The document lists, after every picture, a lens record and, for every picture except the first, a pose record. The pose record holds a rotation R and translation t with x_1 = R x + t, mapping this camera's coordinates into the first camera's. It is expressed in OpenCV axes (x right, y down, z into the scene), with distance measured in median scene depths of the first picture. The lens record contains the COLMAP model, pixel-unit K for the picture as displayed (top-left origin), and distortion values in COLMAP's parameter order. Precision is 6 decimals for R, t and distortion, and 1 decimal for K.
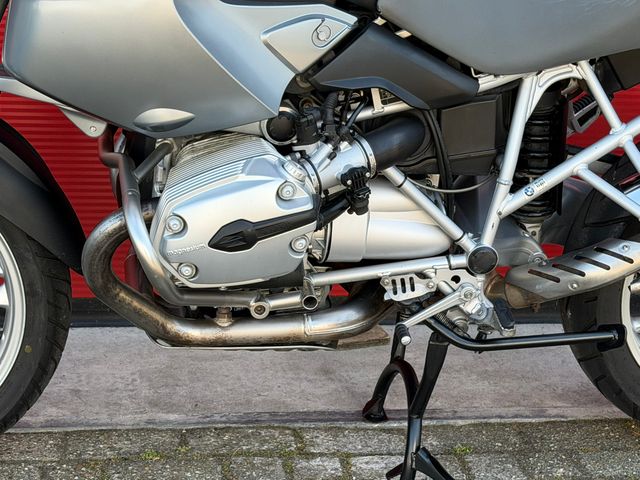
lens RADIAL K [[1358.5, 0, 321.8], [0, 1358.5, 249.7], [0, 0, 1]] dist [0.136983, 0.138494]
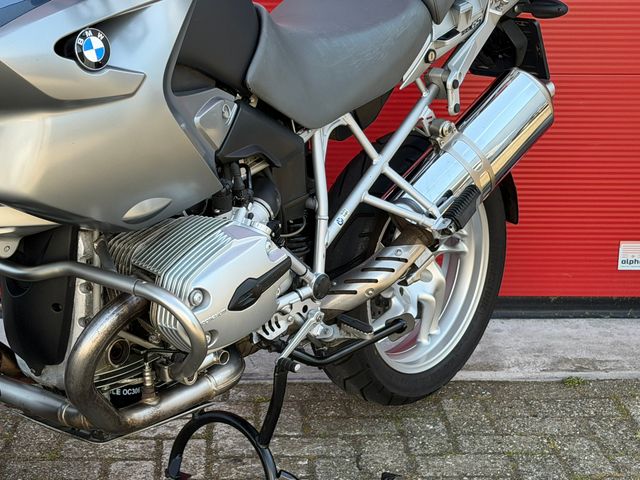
lens RADIAL K [[1358.5, 0, 321.8], [0, 1358.5, 249.7], [0, 0, 1]] dist [0.136983, 0.138494]
pose [[0.741262, -0.218947, 0.634502, -0.618421], [0.278347, 0.960460, 0.006244, -0.030159], [-0.610781, 0.171983, 0.772896, 0.085222]]
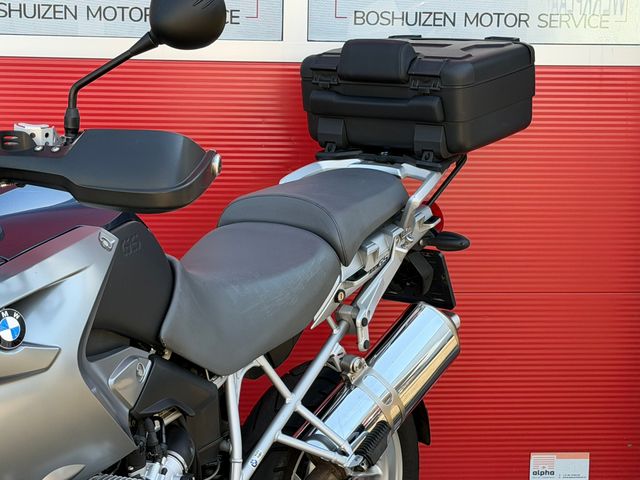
lens RADIAL K [[1358.5, 0, 321.8], [0, 1358.5, 249.7], [0, 0, 1]] dist [0.136983, 0.138494]
pose [[0.700641, -0.152648, 0.696995, -0.620036], [0.293501, 0.952034, -0.086532, -0.099776], [-0.650354, 0.265196, 0.711836, 0.038284]]
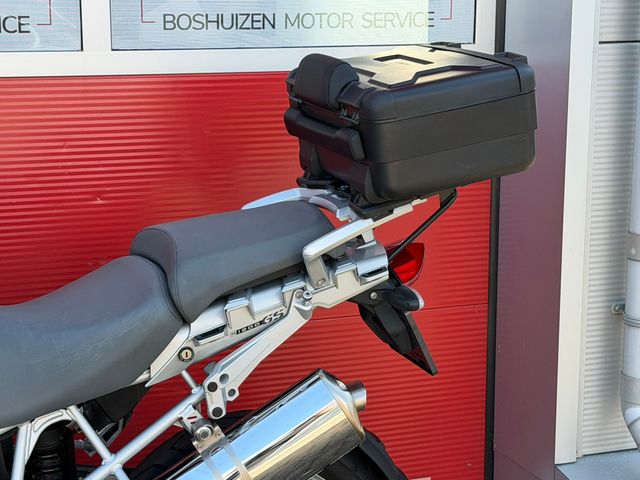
lens RADIAL K [[1358.5, 0, 321.8], [0, 1358.5, 249.7], [0, 0, 1]] dist [0.136983, 0.138494]
pose [[0.973197, -0.094058, 0.209860, 0.163724], [0.124528, 0.982707, -0.137038, -0.080330], [-0.193341, 0.159499, 0.968080, -0.180748]]
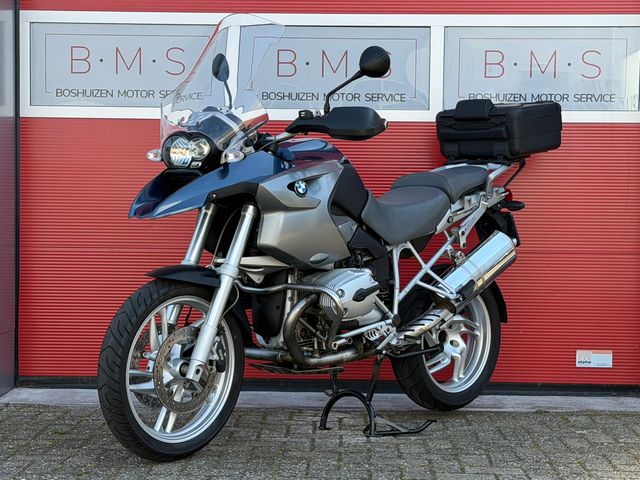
lens RADIAL K [[1358.5, 0, 321.8], [0, 1358.5, 249.7], [0, 0, 1]] dist [0.136983, 0.138494]
pose [[0.794496, -0.058328, 0.604462, -1.465836], [0.262762, 0.930392, -0.255593, 0.481585], [-0.547478, 0.361897, 0.754519, -0.828833]]
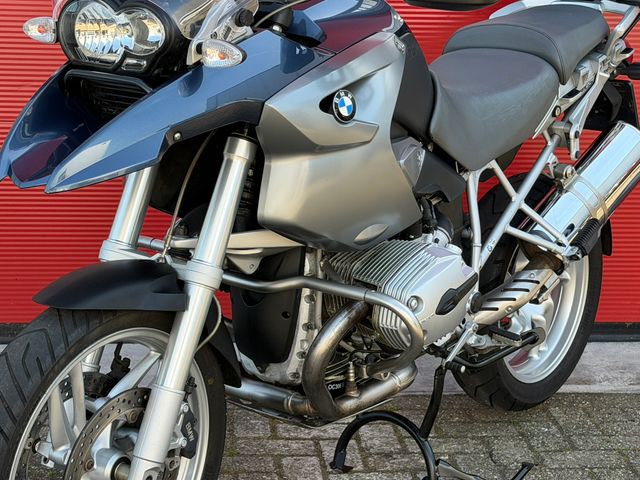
lens RADIAL K [[1358.5, 0, 321.8], [0, 1358.5, 249.7], [0, 0, 1]] dist [0.136983, 0.138494]
pose [[0.725223, -0.194433, 0.660491, -0.914957], [0.282958, 0.958710, -0.028469, -0.049909], [-0.627683, 0.207538, 0.750294, 0.031114]]
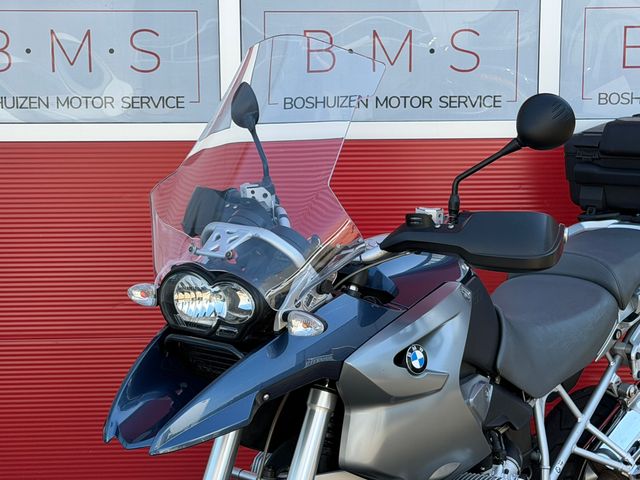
lens RADIAL K [[1358.5, 0, 321.8], [0, 1358.5, 249.7], [0, 0, 1]] dist [0.136983, 0.138494]
pose [[0.757280, -0.141384, 0.637603, -0.971821], [0.294674, 0.945230, -0.140385, -0.135716], [-0.582833, 0.294196, 0.757466, -0.073269]]
